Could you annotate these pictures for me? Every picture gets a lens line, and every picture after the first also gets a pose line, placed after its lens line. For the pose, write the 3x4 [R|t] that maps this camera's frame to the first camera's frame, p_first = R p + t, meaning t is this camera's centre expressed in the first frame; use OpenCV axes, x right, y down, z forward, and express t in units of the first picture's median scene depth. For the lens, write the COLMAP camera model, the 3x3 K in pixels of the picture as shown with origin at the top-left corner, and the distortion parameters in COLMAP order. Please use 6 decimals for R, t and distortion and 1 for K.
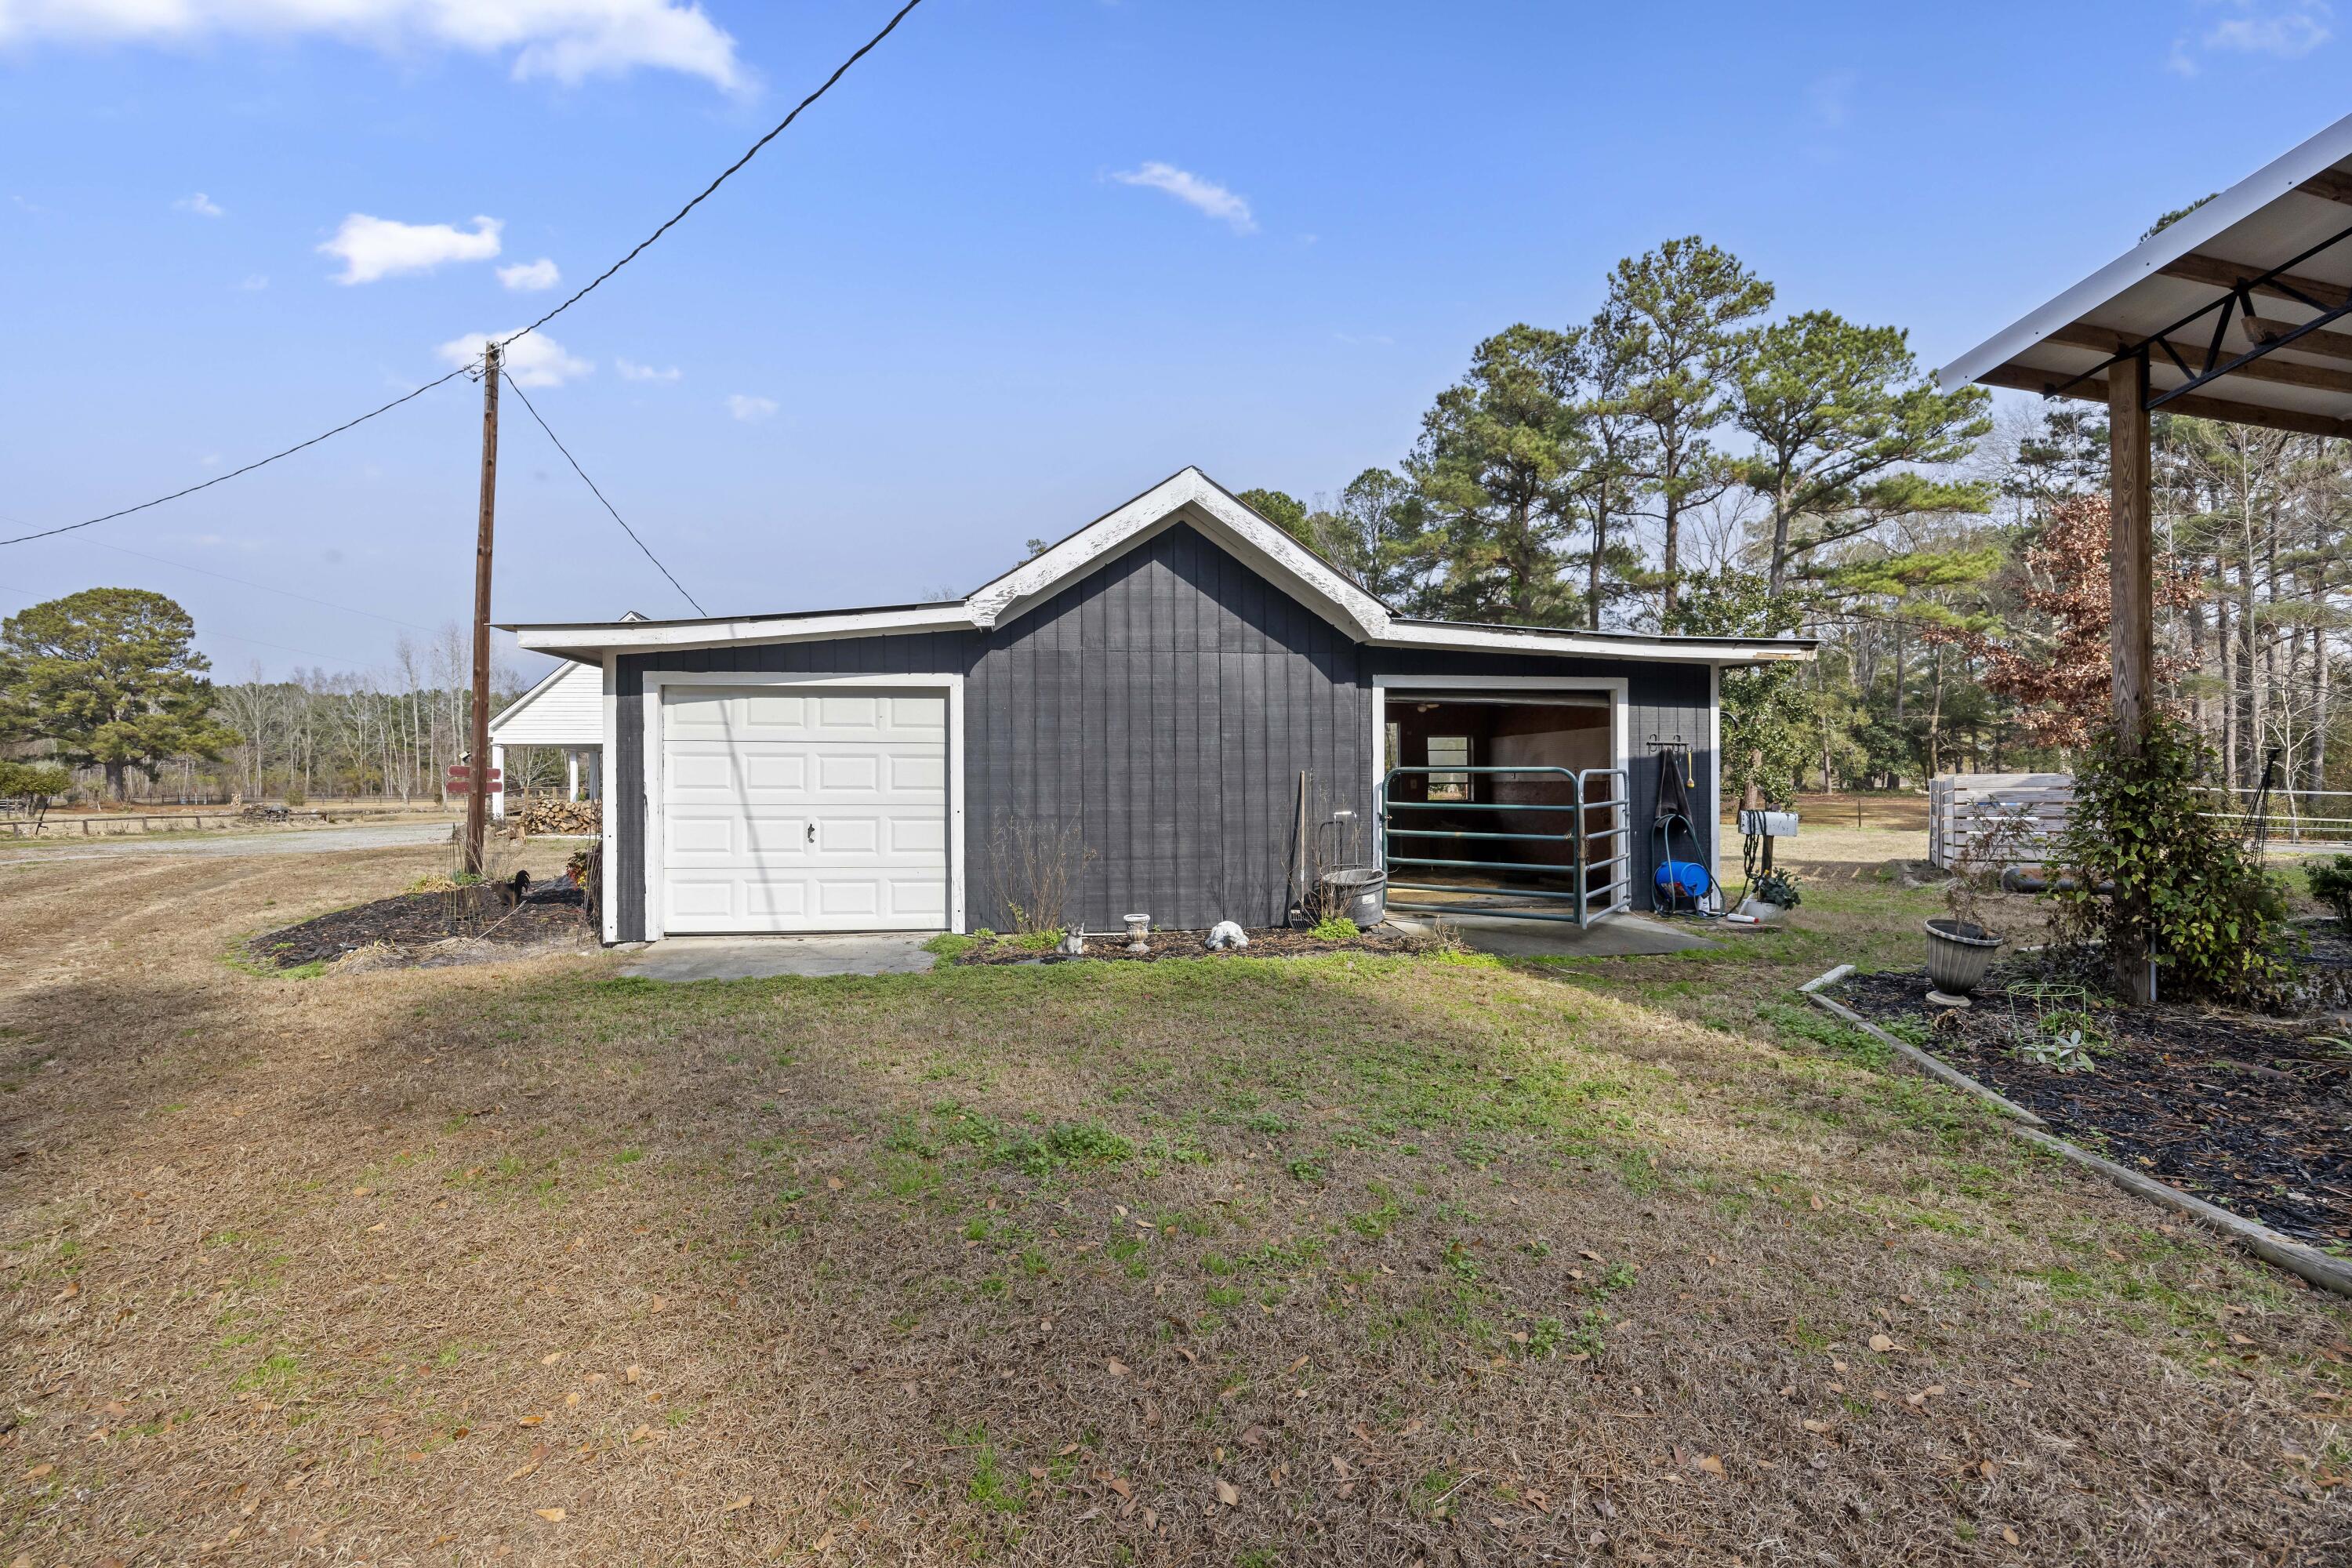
lens RADIAL K [[1081.8, 0, 1174.7], [0, 1081.8, 784.3], [0, 0, 1]] dist [-0.015255, 0.000304]
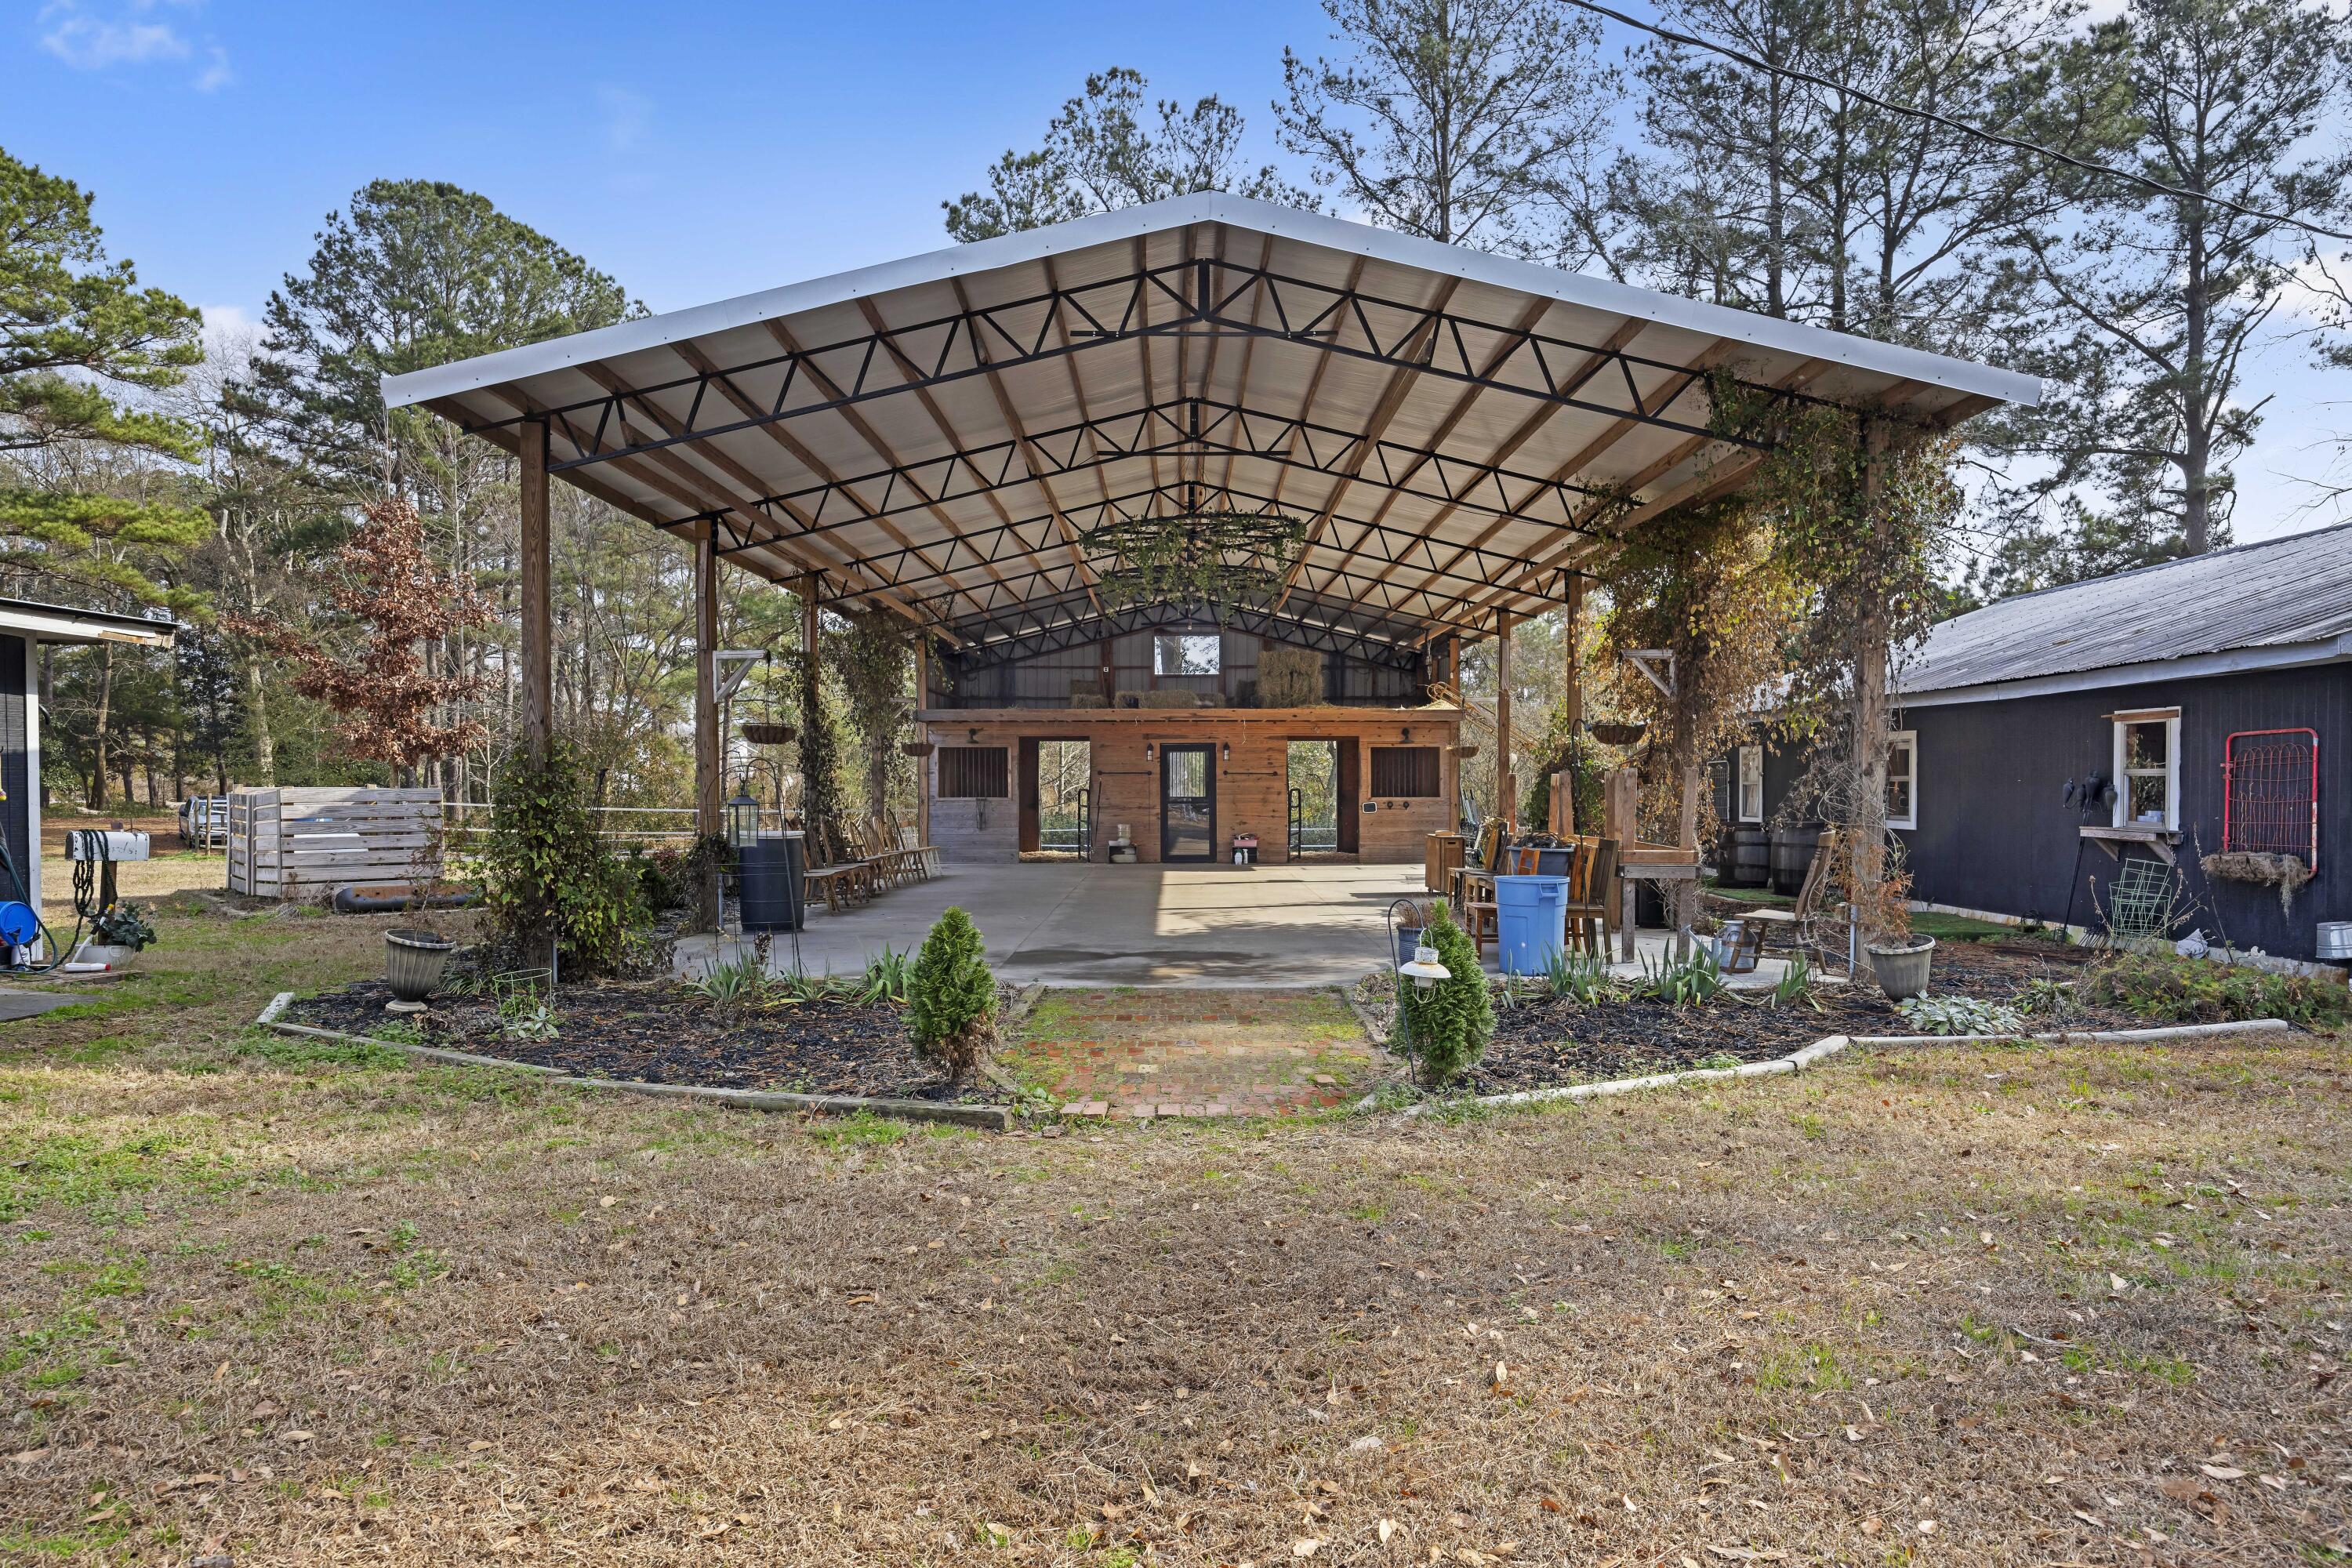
lens RADIAL K [[1487.7, 0, 1176.9], [0, 1487.7, 790.6], [0, 0, 1]] dist [-0.000501, -0.000535]
pose [[0.283353, 0.009029, 0.958973, -0.233027], [-0.001942, 0.999959, -0.008841, 0.003198], [-0.959014, 0.000643, 0.283359, -0.056920]]
